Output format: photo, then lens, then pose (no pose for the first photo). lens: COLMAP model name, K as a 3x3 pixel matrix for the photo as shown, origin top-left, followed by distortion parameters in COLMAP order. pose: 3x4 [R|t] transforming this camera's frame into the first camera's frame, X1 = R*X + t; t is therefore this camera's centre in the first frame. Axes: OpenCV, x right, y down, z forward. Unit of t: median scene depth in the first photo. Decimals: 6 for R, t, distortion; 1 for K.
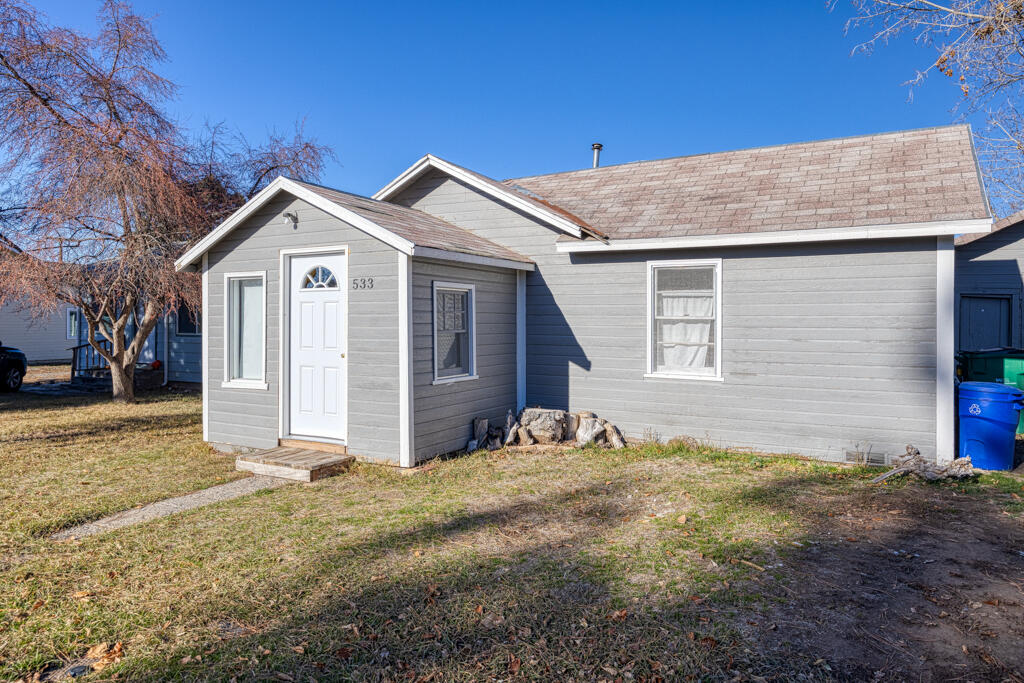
lens RADIAL K [[667.1, 0, 511.1], [0, 667.1, 317.6], [0, 0, 1]] dist [0.002817, 0.000385]
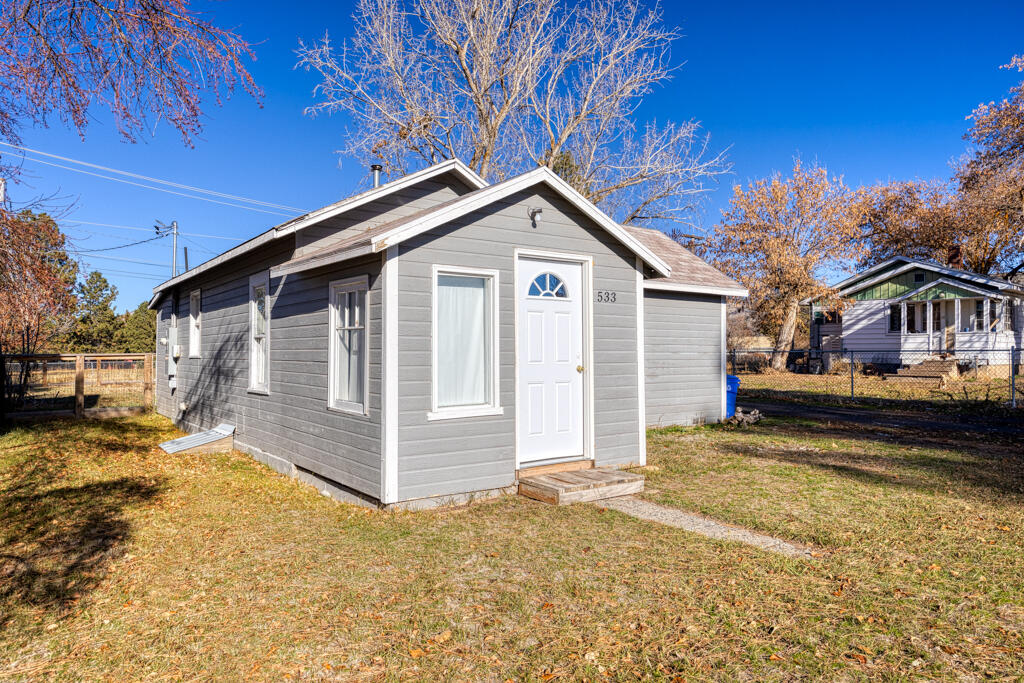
lens RADIAL K [[662.0, 0, 512.0], [0, 662.0, 341.5], [0, 0, 1]] dist [0.000675, 0.000031]
pose [[0.433160, 0.014738, 0.901197, -1.128997], [-0.004465, 0.999889, -0.014206, 0.030595], [-0.901306, 0.002130, 0.433177, 0.652264]]
